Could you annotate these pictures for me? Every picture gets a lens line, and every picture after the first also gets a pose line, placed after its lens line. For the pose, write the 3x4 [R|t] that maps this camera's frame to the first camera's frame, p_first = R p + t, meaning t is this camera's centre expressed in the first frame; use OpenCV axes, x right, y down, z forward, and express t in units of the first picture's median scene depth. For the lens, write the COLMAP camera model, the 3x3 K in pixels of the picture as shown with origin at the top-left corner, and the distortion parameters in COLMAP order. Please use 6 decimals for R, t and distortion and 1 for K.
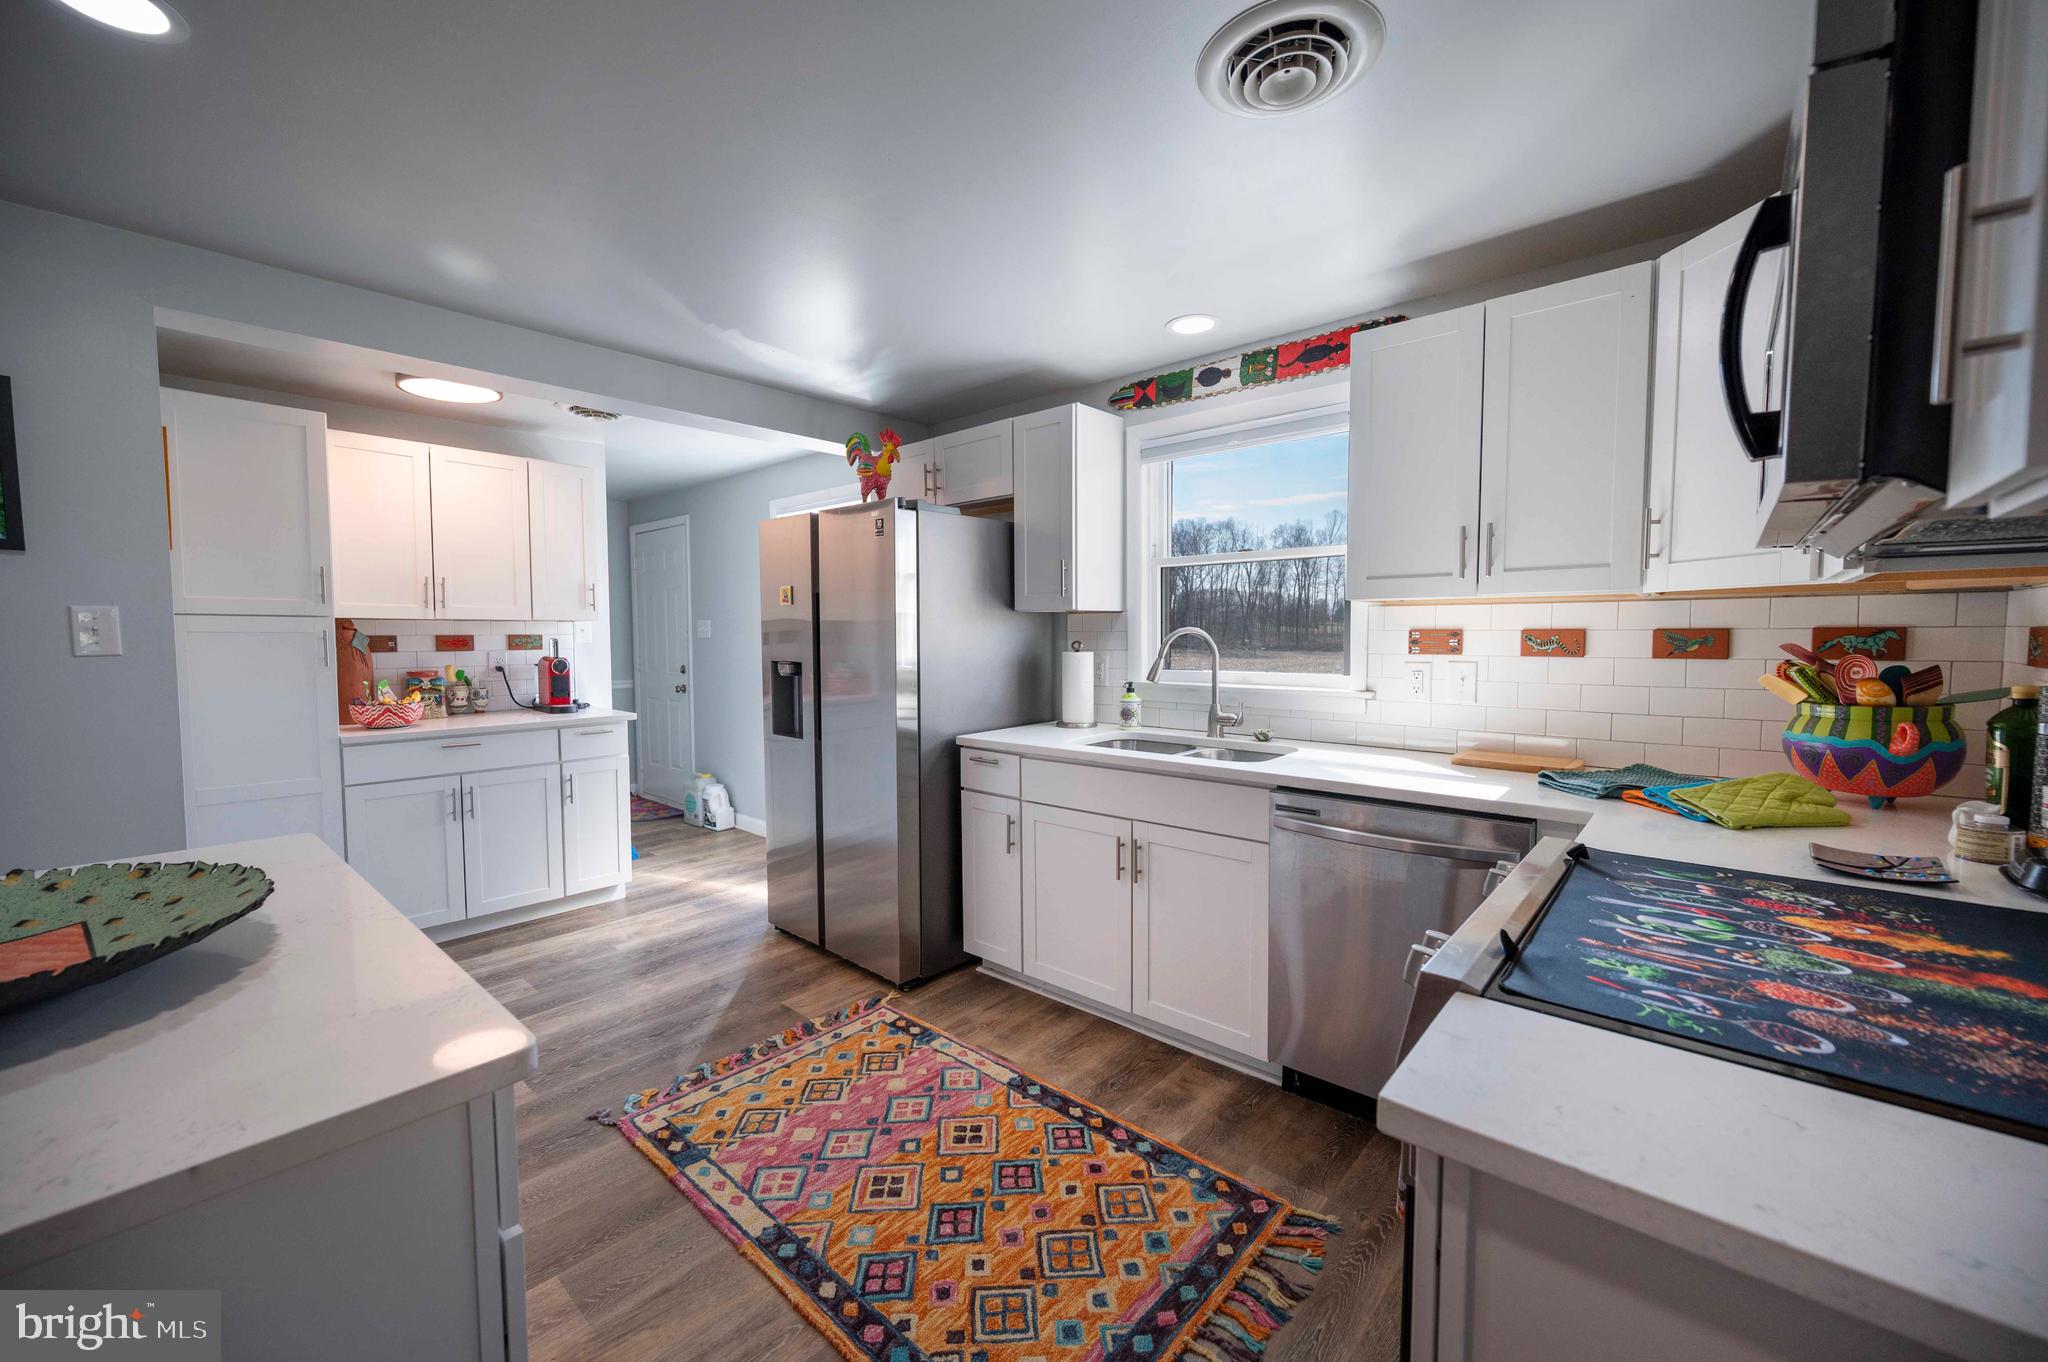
lens RADIAL K [[801.4, 0, 1023.4], [0, 801.4, 678.6], [0, 0, 1]] dist [-0.001025, -0.000240]
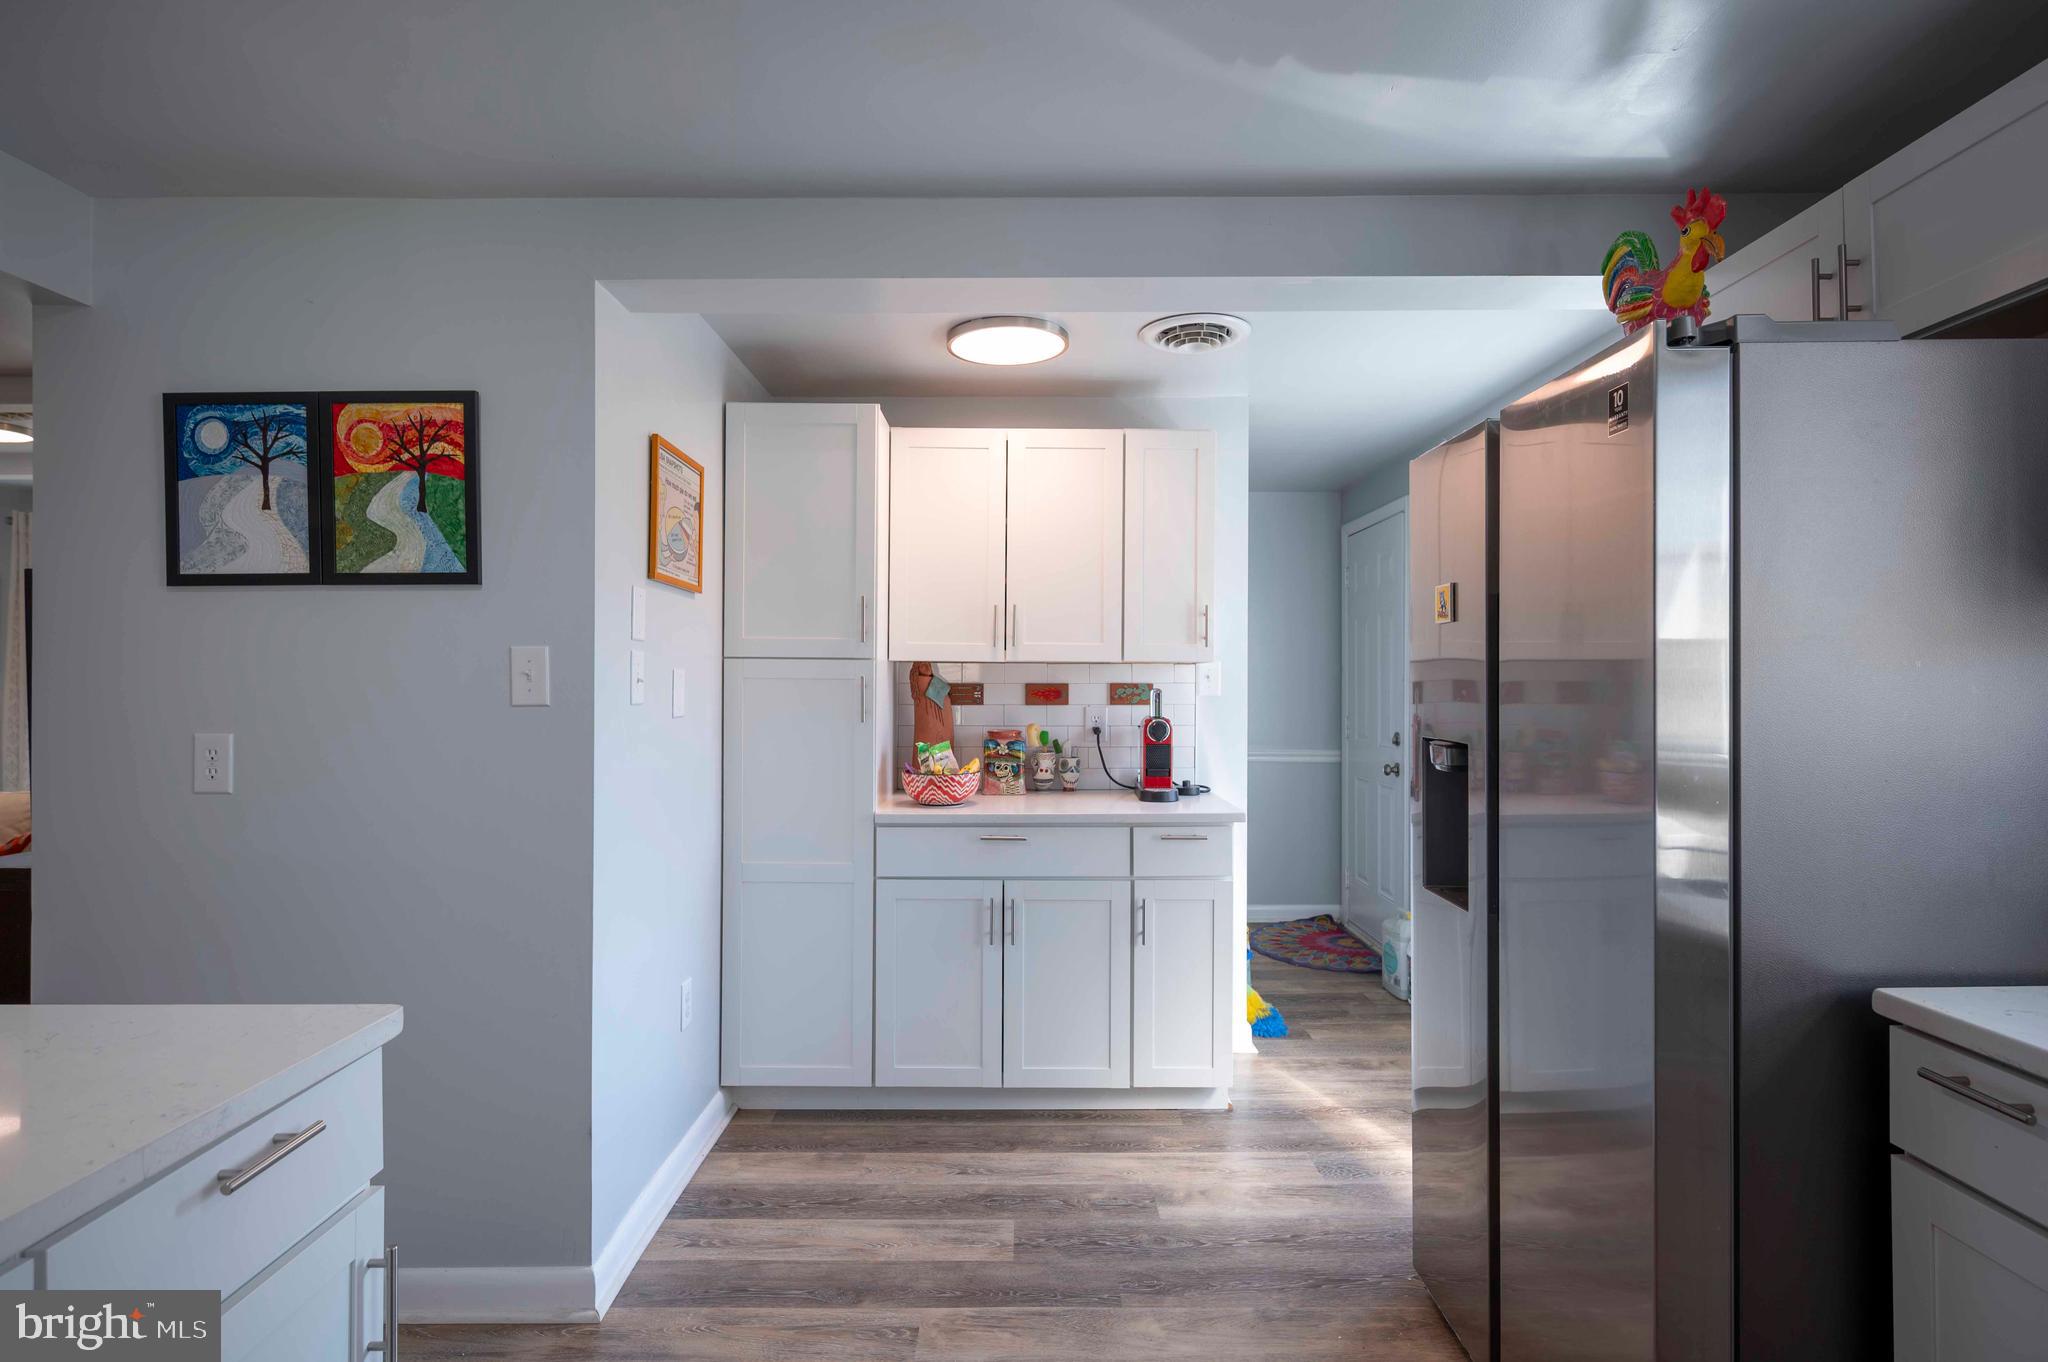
lens RADIAL K [[1062.0, 0, 1022.9], [0, 1062.0, 679.5], [0, 0, 1]] dist [0.000747, -0.000487]
pose [[0.664380, 0.001674, -0.747393, 0.013755], [-0.046344, 0.998166, -0.038960, -0.026451], [0.745956, 0.060521, 0.663239, 0.472528]]
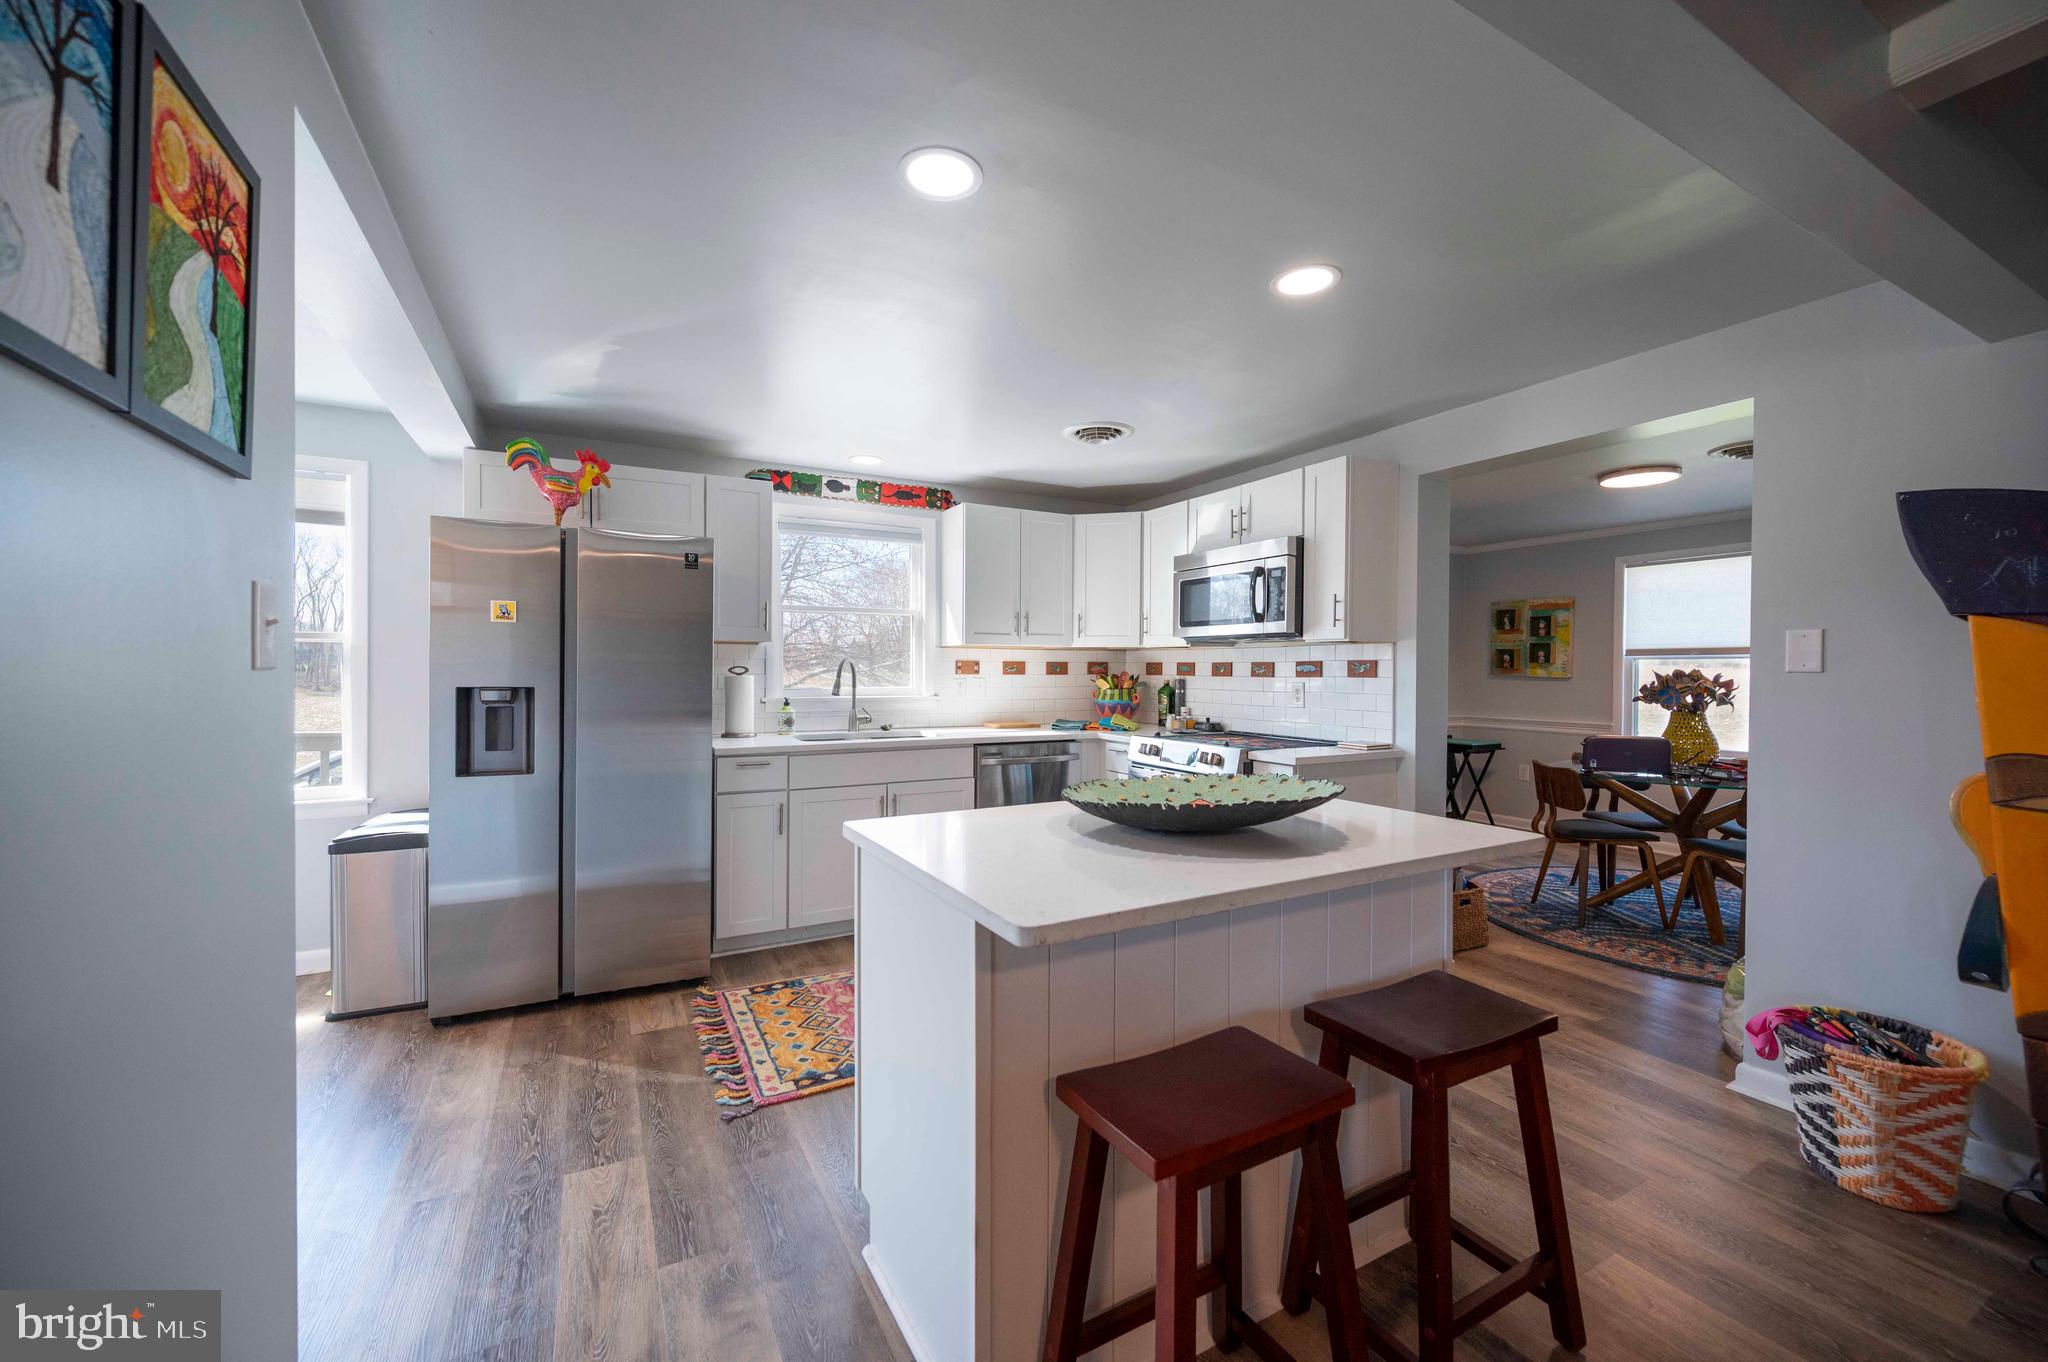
lens RADIAL K [[801.4, 0, 1023.1], [0, 801.4, 679.3], [0, 0, 1]] dist [-0.001025, -0.000240]
pose [[0.341795, -0.005971, 0.939756, -1.110602], [0.048335, 0.998768, -0.011234, 0.008449], [-0.938531, 0.049263, 0.341663, 0.213161]]
